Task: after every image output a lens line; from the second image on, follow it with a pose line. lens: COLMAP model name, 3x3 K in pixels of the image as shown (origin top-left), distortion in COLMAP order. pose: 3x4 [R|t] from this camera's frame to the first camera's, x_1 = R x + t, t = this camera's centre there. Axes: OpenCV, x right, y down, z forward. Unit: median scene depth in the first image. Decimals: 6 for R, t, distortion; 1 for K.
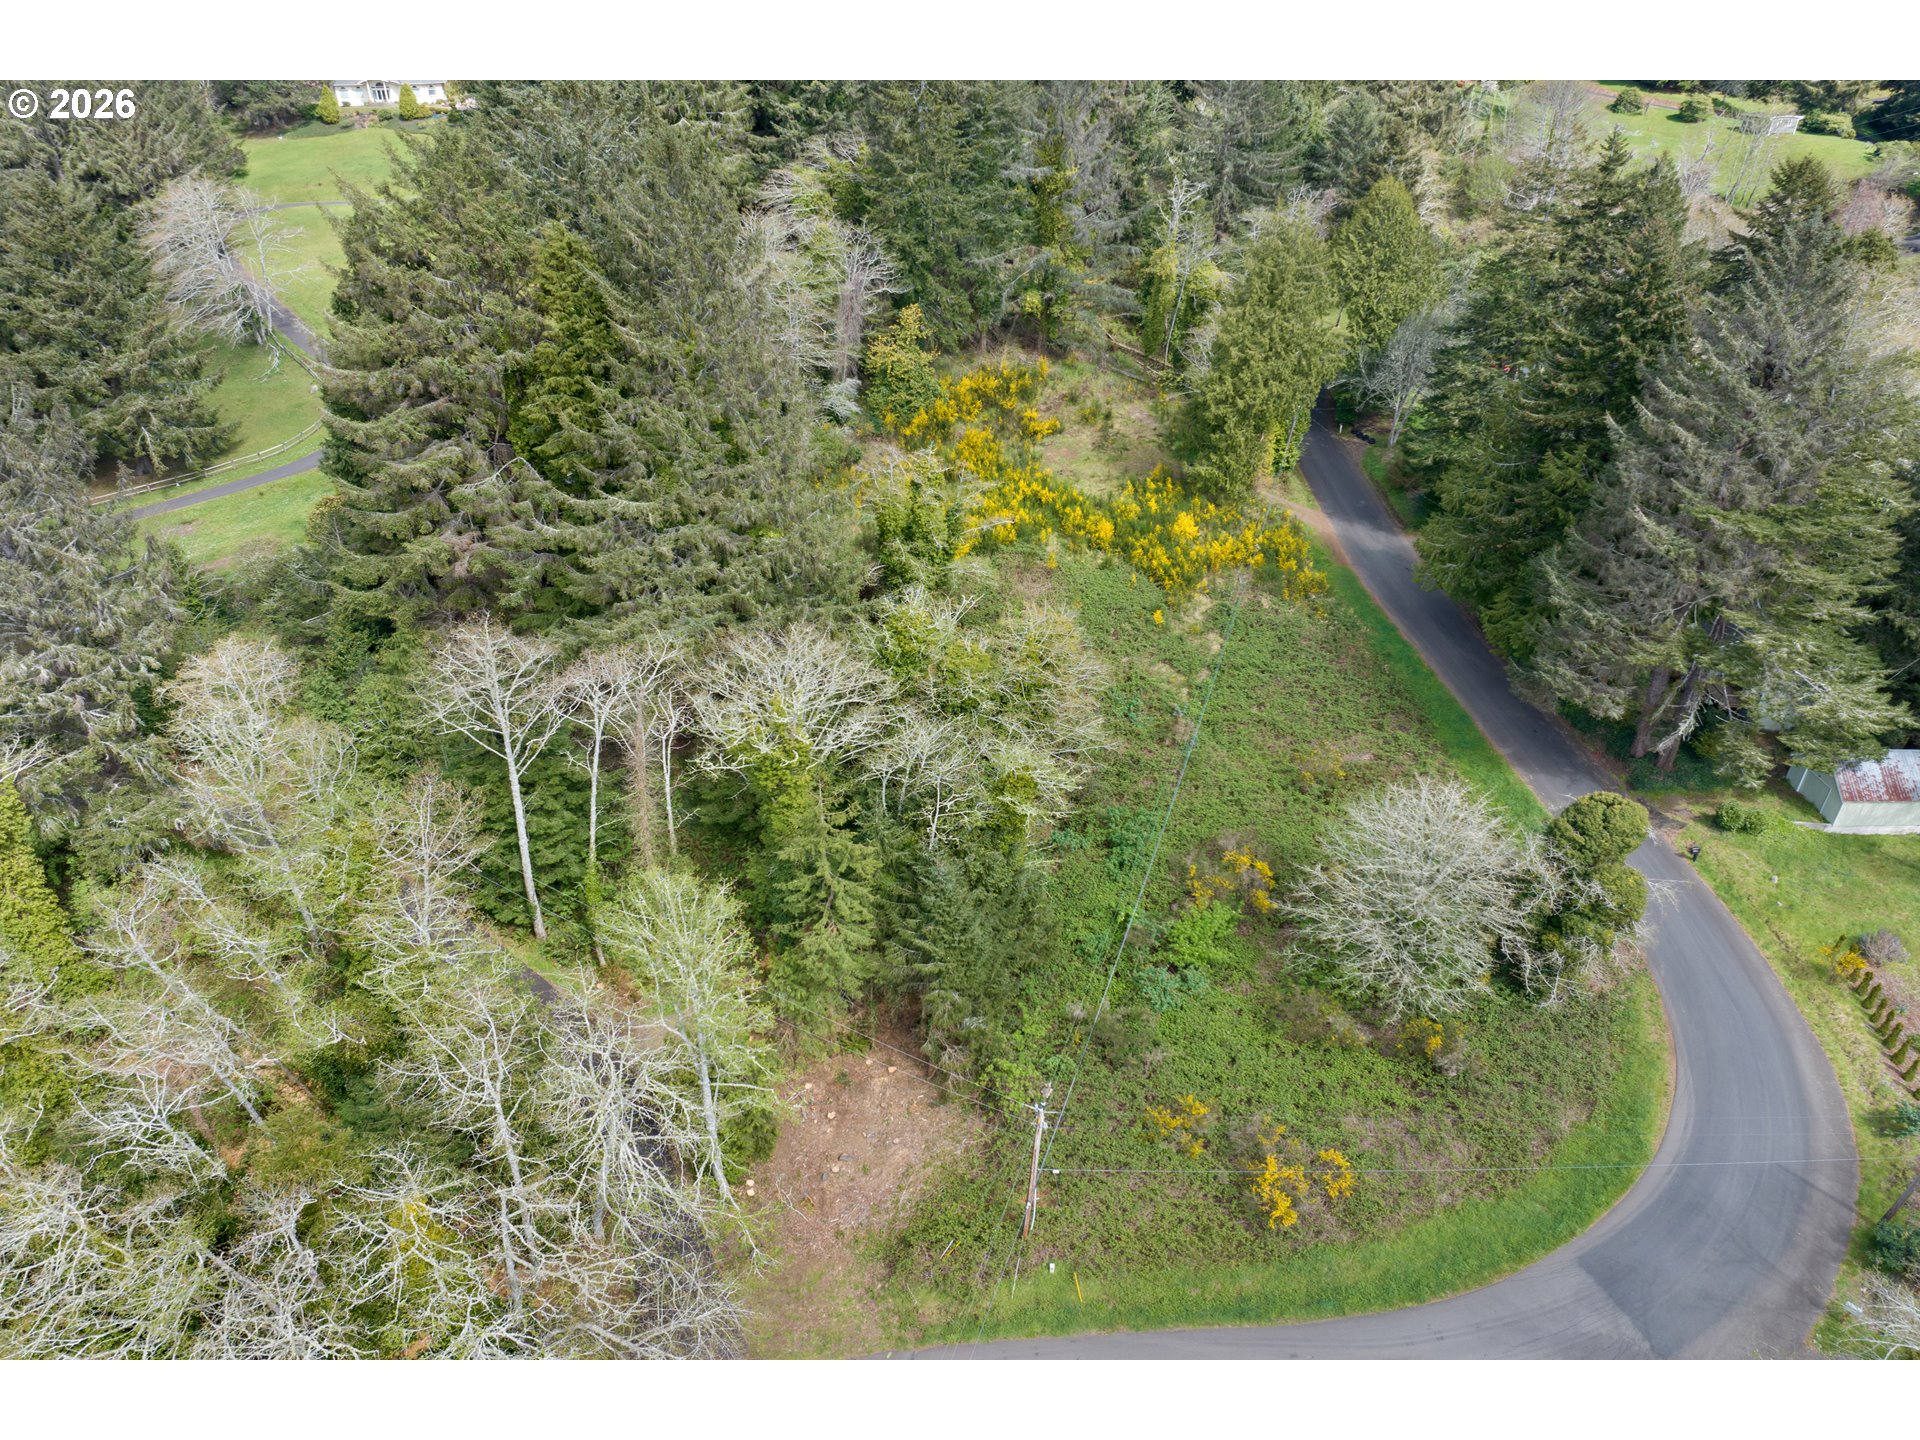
lens RADIAL K [[1453.5, 0, 907.6], [0, 1453.5, 686.1], [0, 0, 1]] dist [-0.008482, -0.068404]
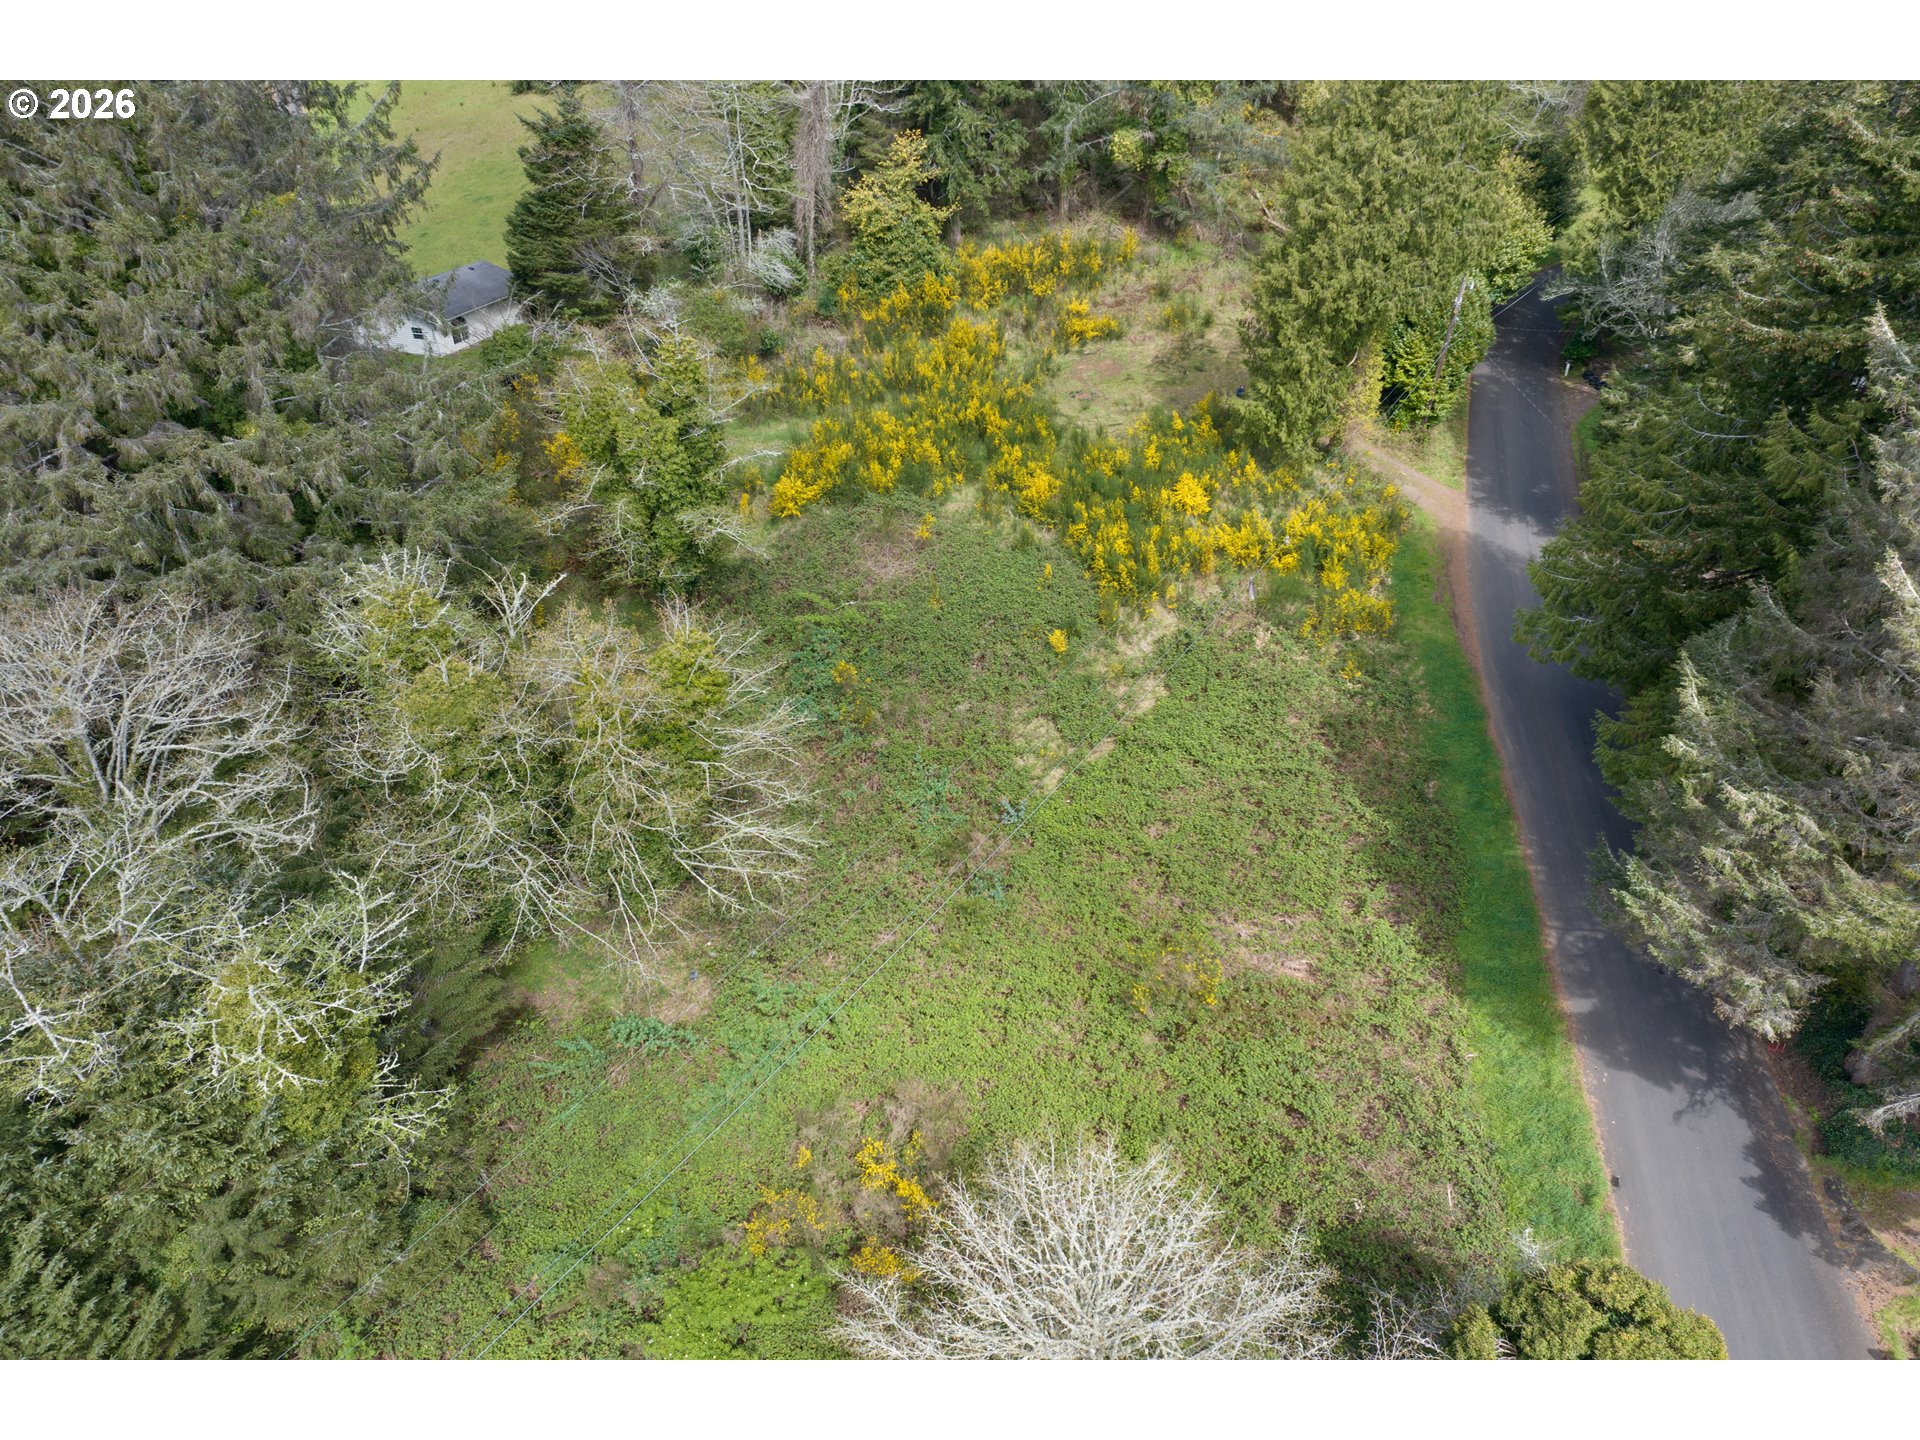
lens RADIAL K [[1353.6, 0, 958.1], [0, 1353.6, 755.3], [0, 0, 1]] dist [-0.039609, 0.024828]
pose [[0.958926, 0.150307, -0.240558, 0.258102], [-0.122769, 0.984440, 0.125718, -0.062271], [0.255711, -0.091021, 0.962459, 0.423310]]
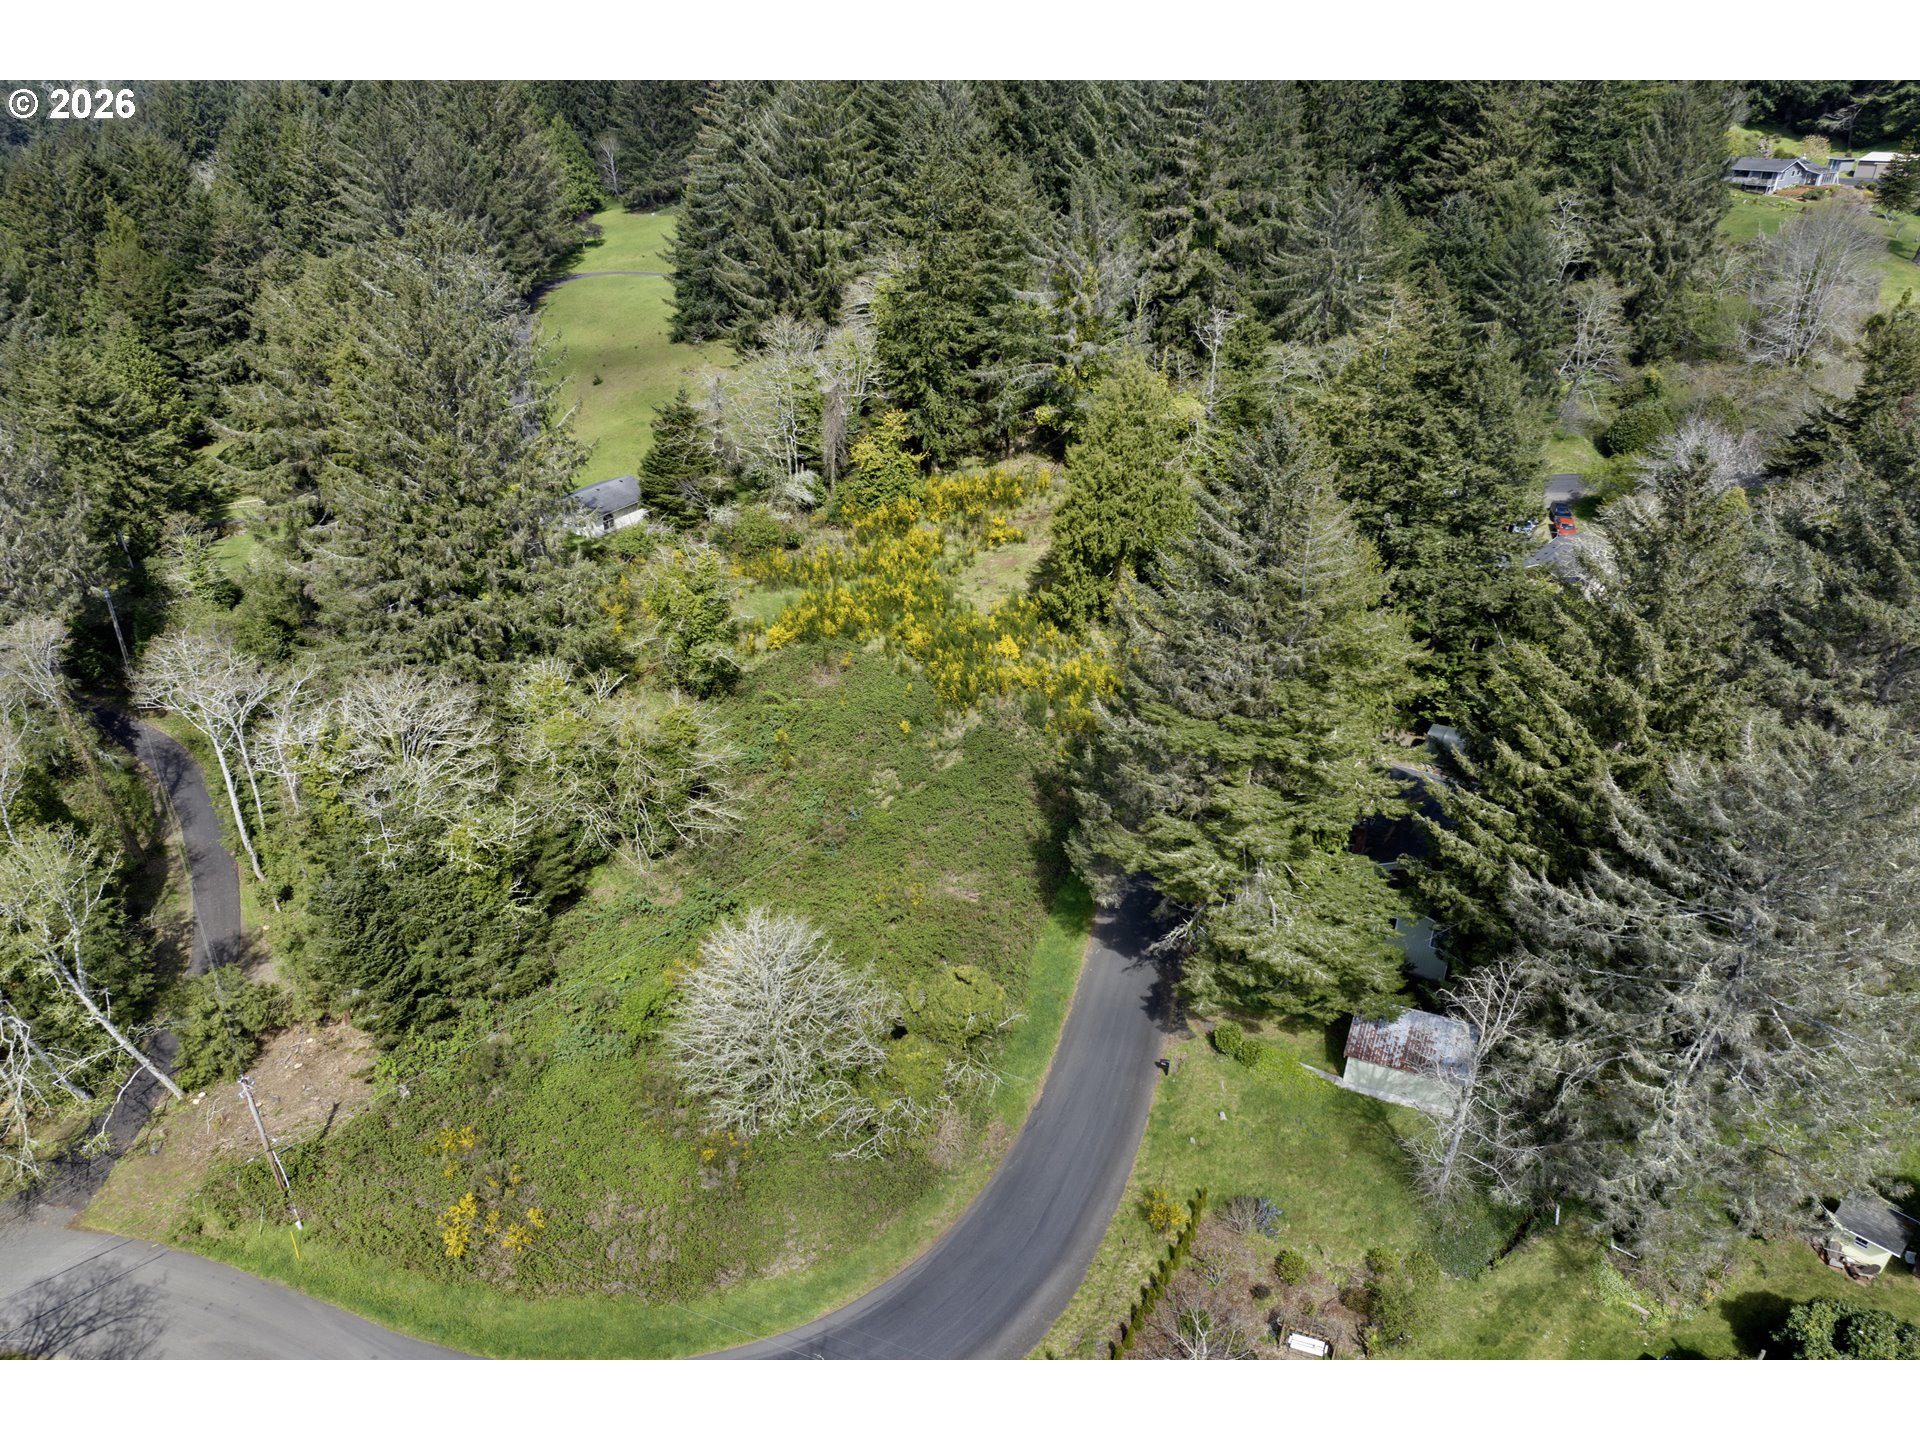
lens RADIAL K [[1411.6, 0, 971.0], [0, 1411.6, 681.5], [0, 0, 1]] dist [-0.012696, -0.002702]
pose [[0.913354, 0.163996, -0.372678, 0.560841], [-0.175548, 0.984466, 0.002980, -0.086012], [0.367378, 0.062701, 0.927956, 0.056173]]
